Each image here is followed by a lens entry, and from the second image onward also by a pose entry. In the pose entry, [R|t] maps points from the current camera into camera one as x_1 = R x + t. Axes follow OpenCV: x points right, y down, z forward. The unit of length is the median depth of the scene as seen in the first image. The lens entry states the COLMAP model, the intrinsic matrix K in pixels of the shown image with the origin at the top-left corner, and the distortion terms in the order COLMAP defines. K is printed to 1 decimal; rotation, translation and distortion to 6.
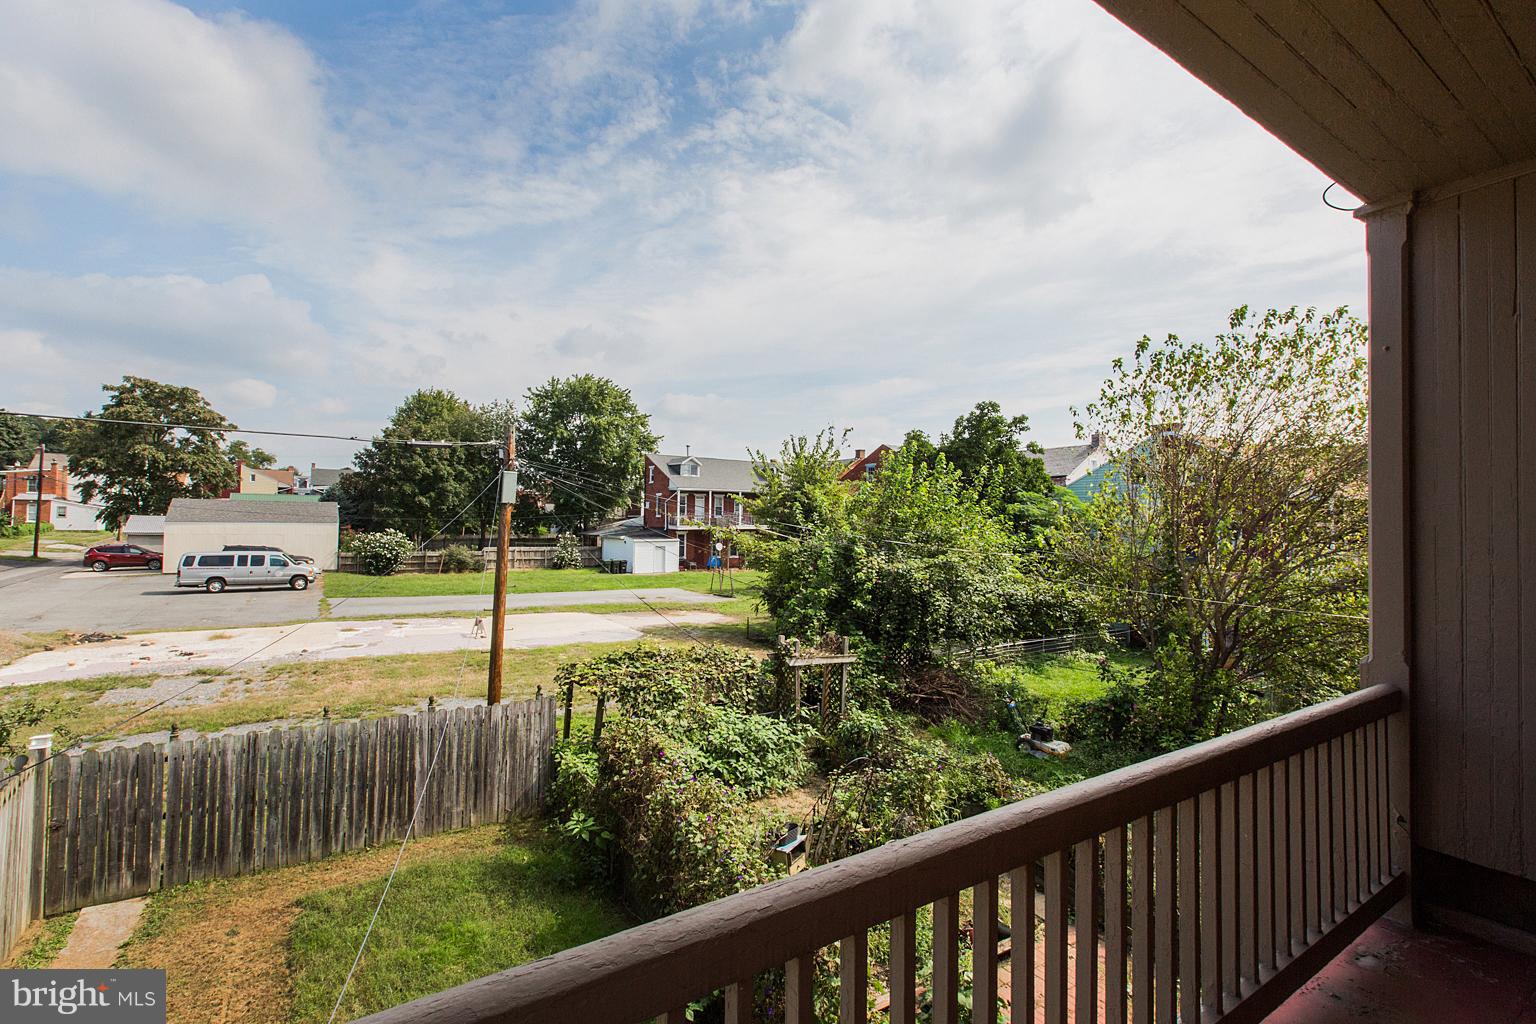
lens RADIAL K [[691.4, 0, 763.9], [0, 691.4, 507.0], [0, 0, 1]] dist [0.004727, -0.000731]
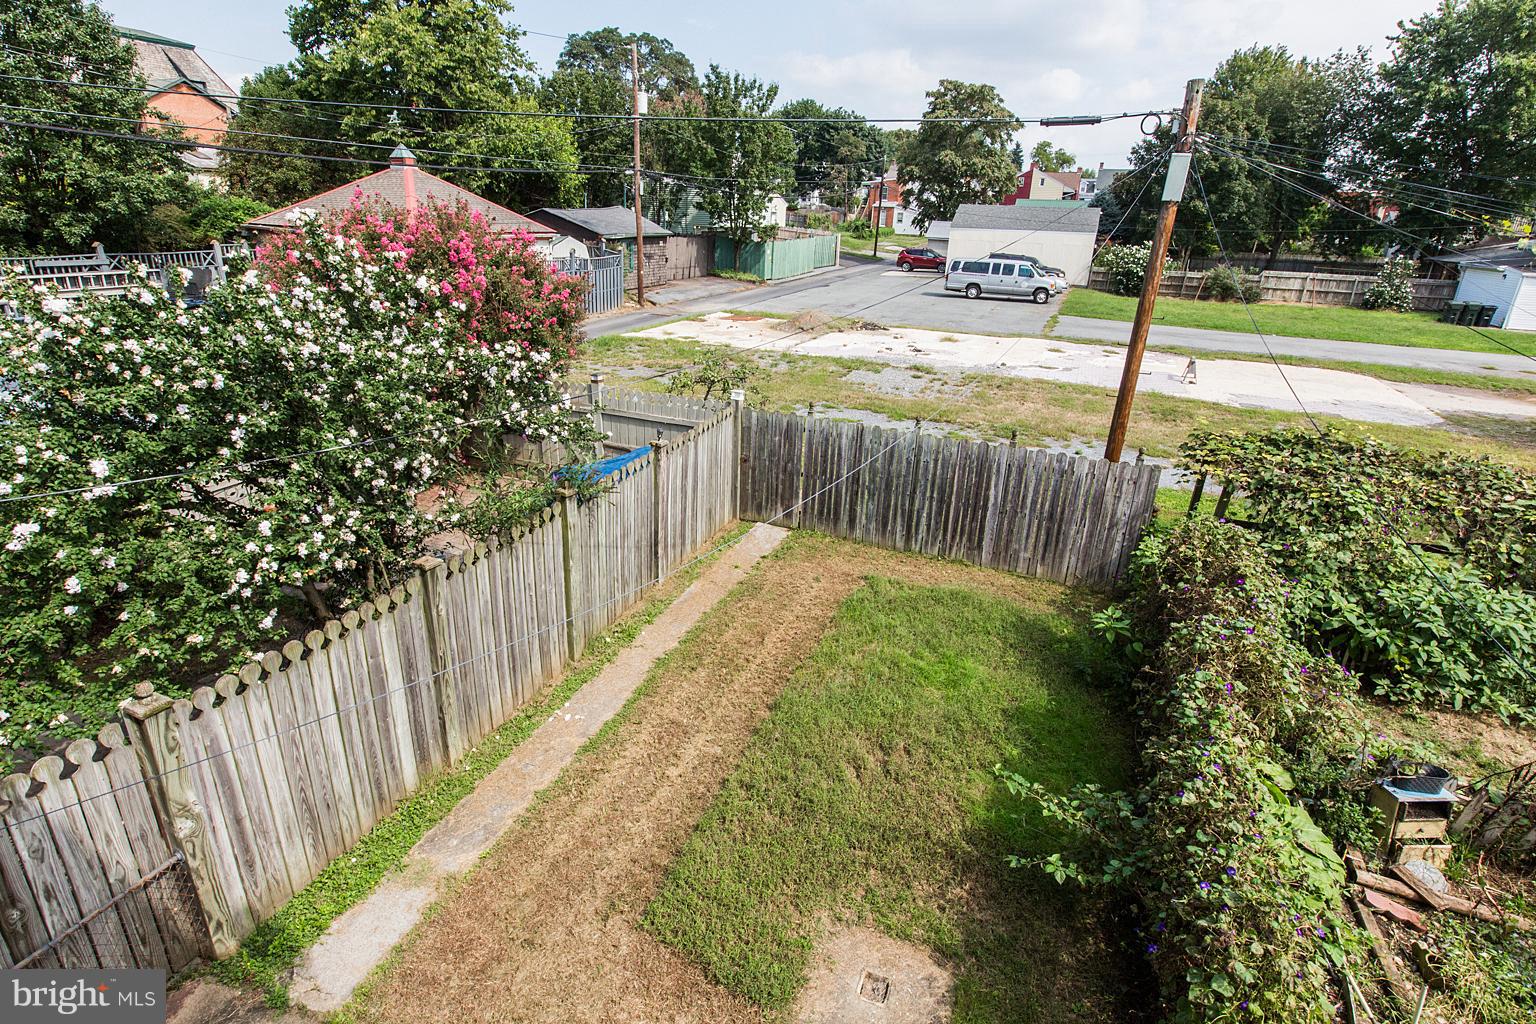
lens RADIAL K [[770.6, 0, 765.4], [0, 770.6, 505.1], [0, 0, 1]] dist [0.001187, 0.000017]
pose [[0.554426, 0.298292, -0.776939, 0.122240], [-0.007168, 0.935236, 0.353952, 0.009600], [0.832202, -0.190671, 0.520657, 0.154646]]
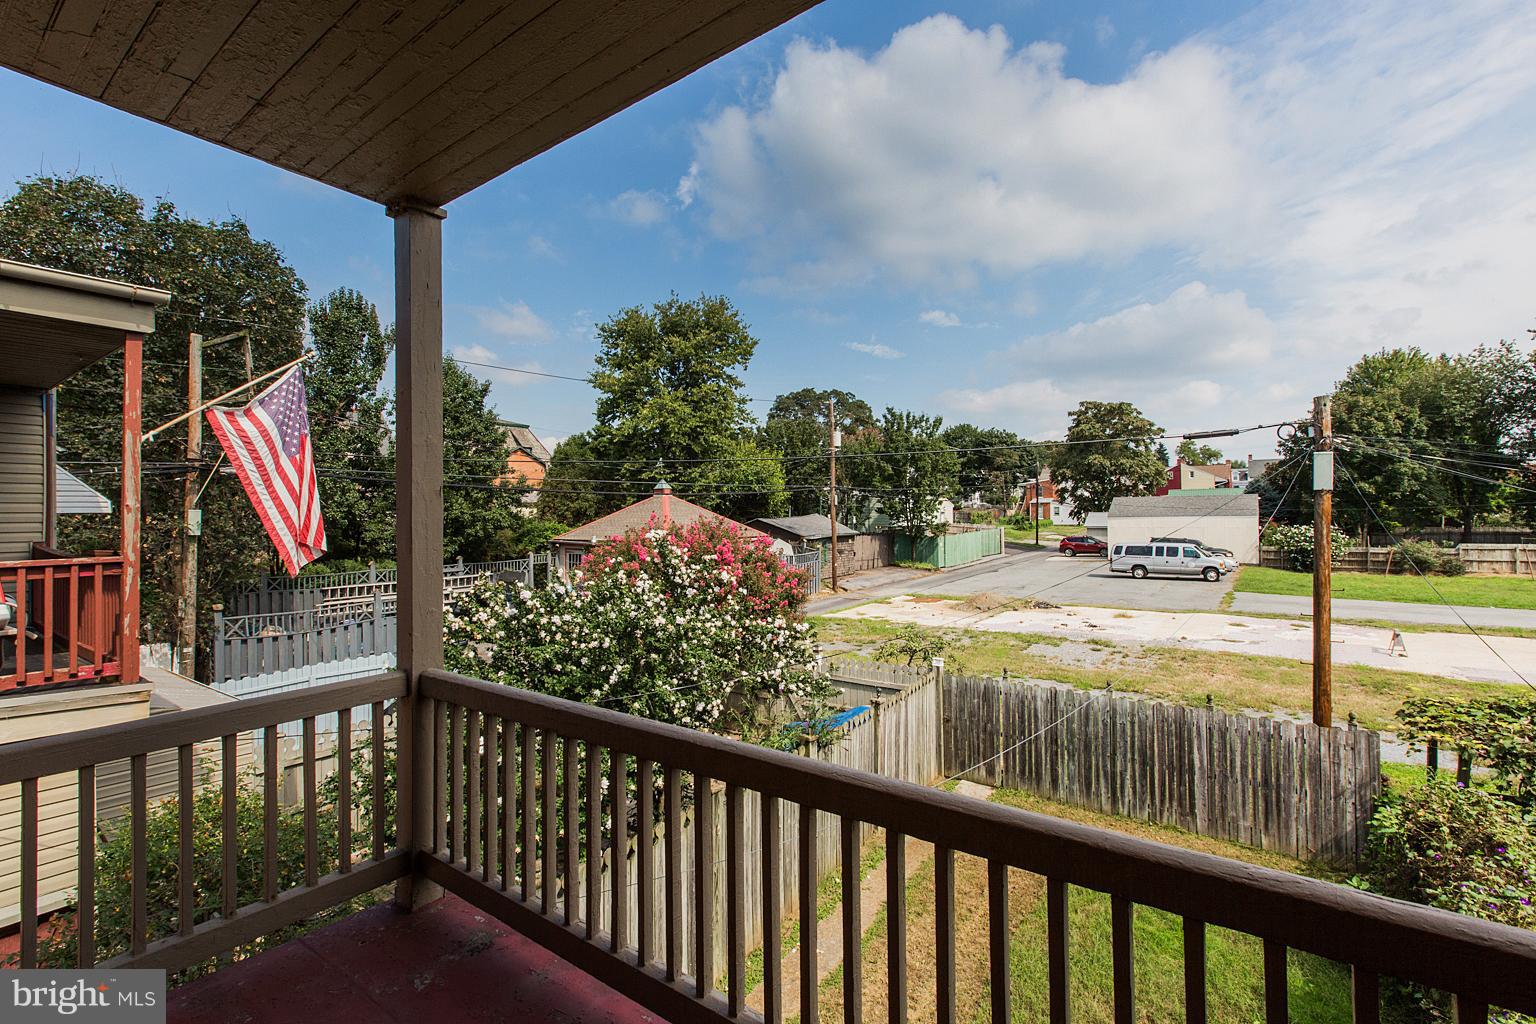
lens RADIAL K [[691.4, 0, 763.9], [0, 691.4, 507.0], [0, 0, 1]] dist [0.004727, -0.000731]
pose [[0.344781, -0.030634, -0.938183, 0.183930], [0.040285, 0.999029, -0.017817, 0.002733], [0.937818, -0.031652, 0.345680, 0.071937]]
